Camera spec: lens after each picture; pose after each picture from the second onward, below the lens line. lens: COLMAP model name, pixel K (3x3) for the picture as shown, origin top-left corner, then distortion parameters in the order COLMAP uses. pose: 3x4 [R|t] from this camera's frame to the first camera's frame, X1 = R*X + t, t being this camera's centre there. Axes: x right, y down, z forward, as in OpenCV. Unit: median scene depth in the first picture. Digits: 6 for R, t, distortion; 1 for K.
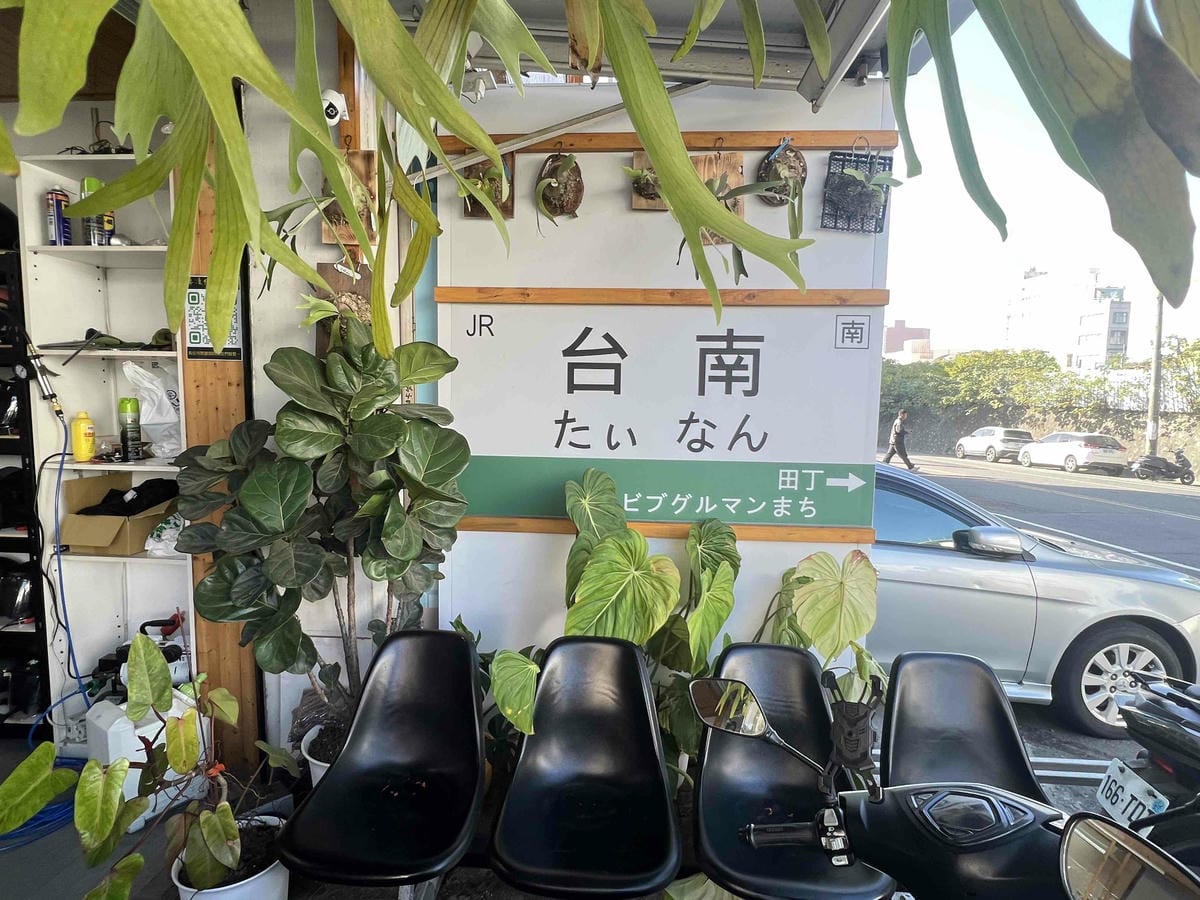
lens RADIAL K [[635.9, 0, 589.7], [0, 635.9, 456.9], [0, 0, 1]] dist [-0.007550, -0.001042]
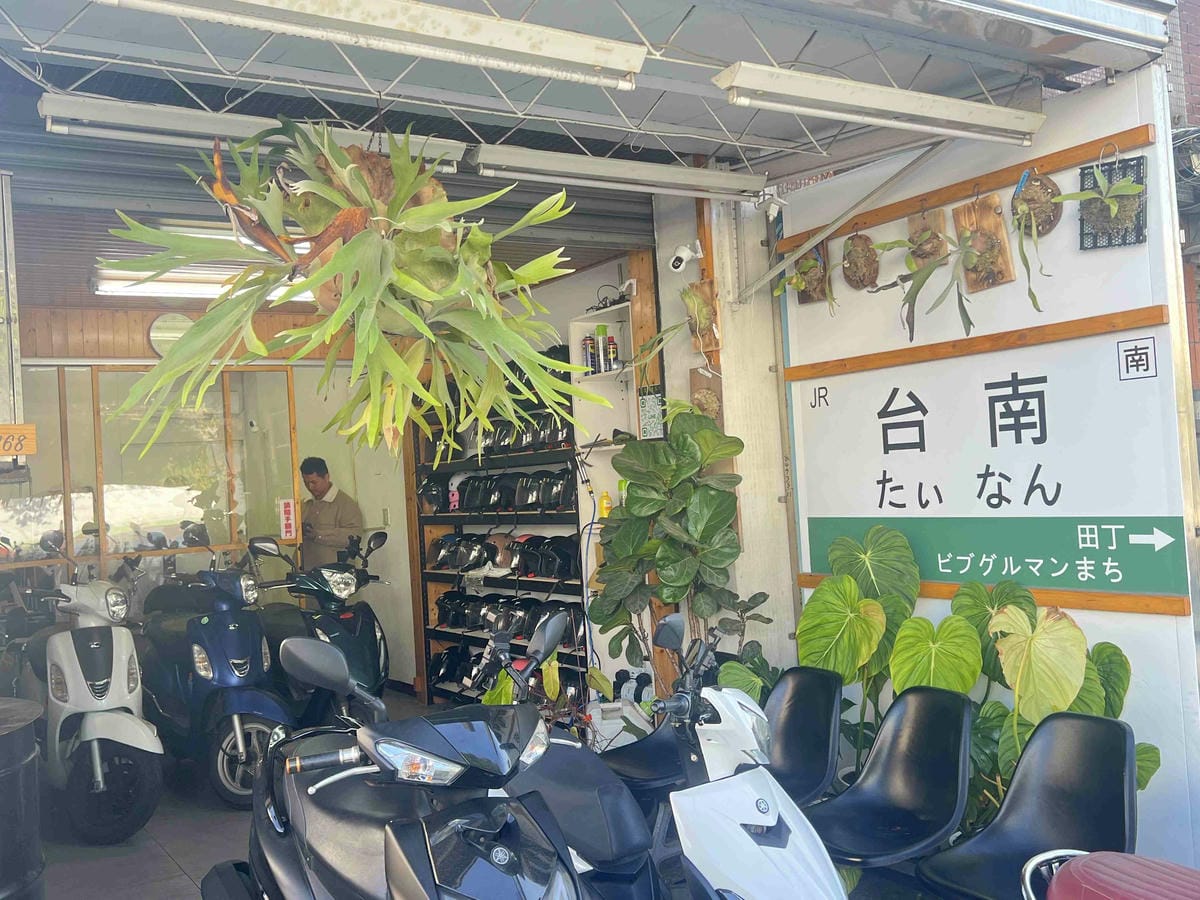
lens RADIAL K [[1115.1, 0, 600.5], [0, 1115.1, 451.2], [0, 0, 1]] dist [-0.002706, 0.000000]
pose [[0.587856, -0.070051, -0.805927, 1.158930], [-0.012615, 0.995329, -0.095716, 0.073775], [0.808868, 0.066433, 0.584226, -0.421455]]
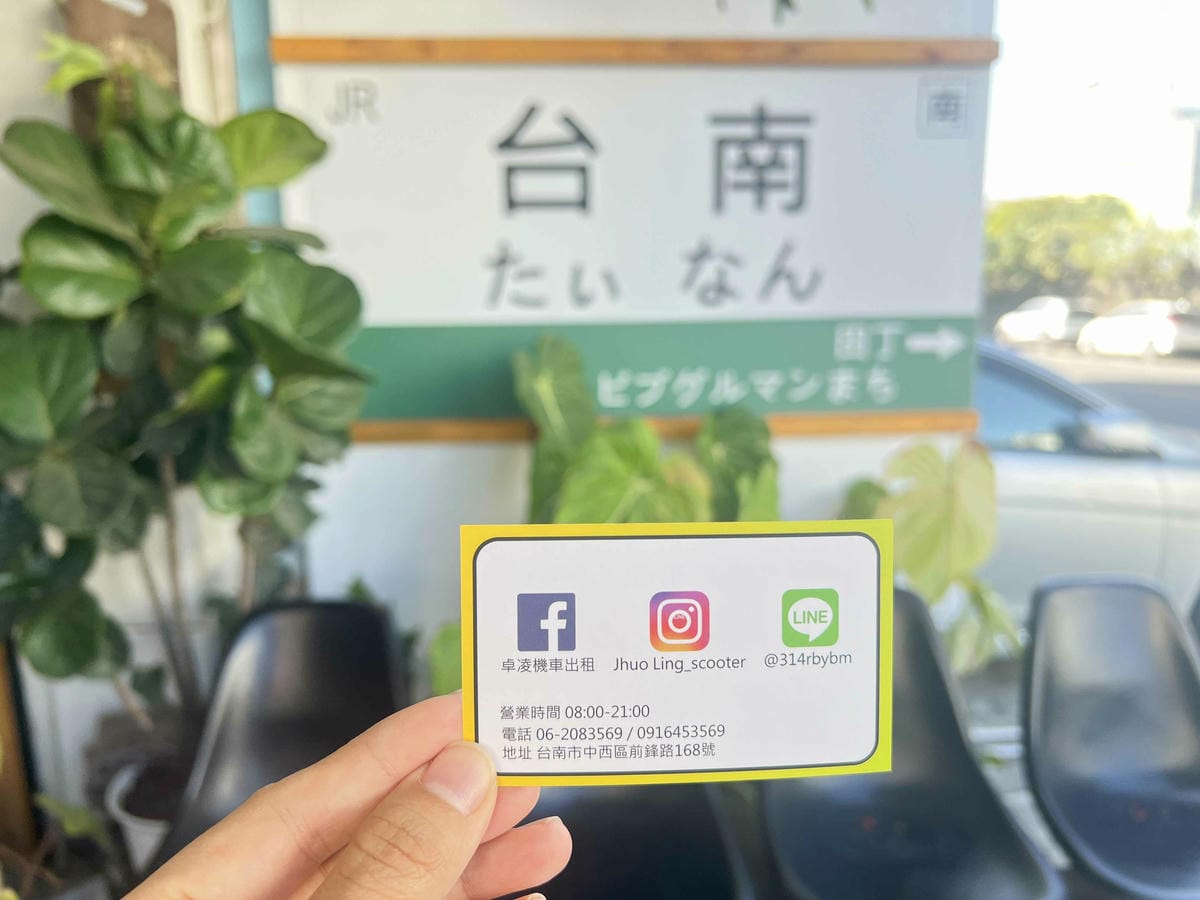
lens RADIAL K [[934.3, 0, 598.0], [0, 934.3, 451.0], [0, 0, 1]] dist [-0.004229, -0.019143]
pose [[0.991426, -0.051547, 0.120072, -0.067148], [0.040890, 0.995139, 0.089586, 0.050878], [-0.124107, -0.083908, 0.988715, 0.076500]]
